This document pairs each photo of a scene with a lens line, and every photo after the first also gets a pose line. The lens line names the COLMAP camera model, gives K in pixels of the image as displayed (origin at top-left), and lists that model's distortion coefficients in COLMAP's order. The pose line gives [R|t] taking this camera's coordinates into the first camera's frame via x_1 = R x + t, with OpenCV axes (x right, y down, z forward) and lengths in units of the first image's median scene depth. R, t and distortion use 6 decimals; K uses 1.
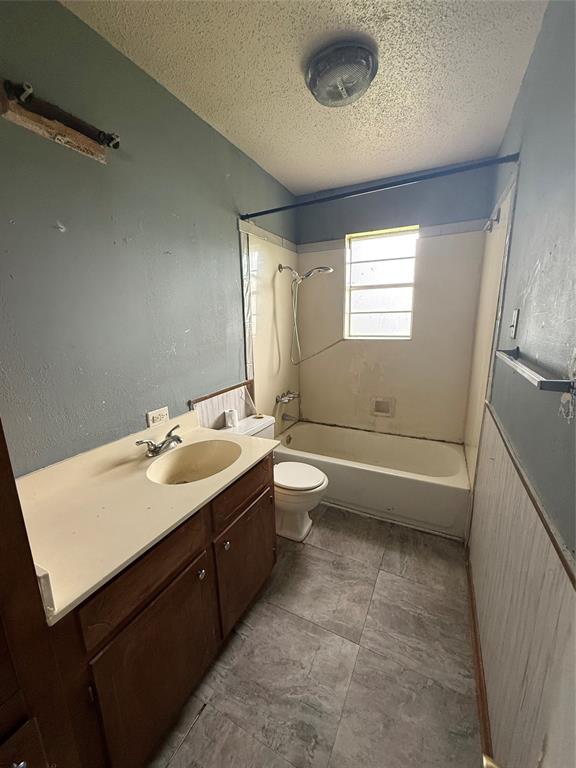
lens RADIAL K [[305.7, 0, 285.8], [0, 305.7, 384.2], [0, 0, 1]] dist [-0.000845, 0.000254]
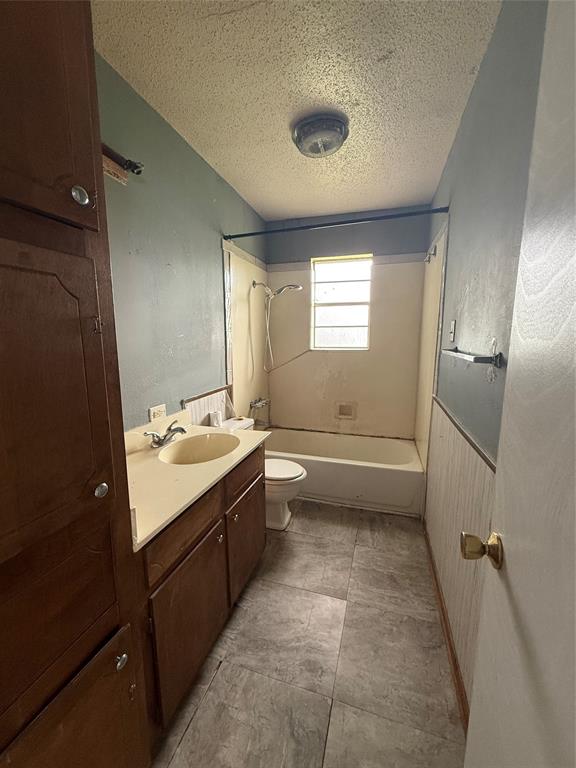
lens RADIAL K [[305.7, 0, 290.0], [0, 305.7, 383.3], [0, 0, 1]] dist [-0.000845, 0.000254]
pose [[0.986121, -0.007859, 0.165842, -0.135867], [0.017837, 0.998112, -0.058766, 0.073952], [-0.165067, 0.060908, 0.984400, -0.141352]]
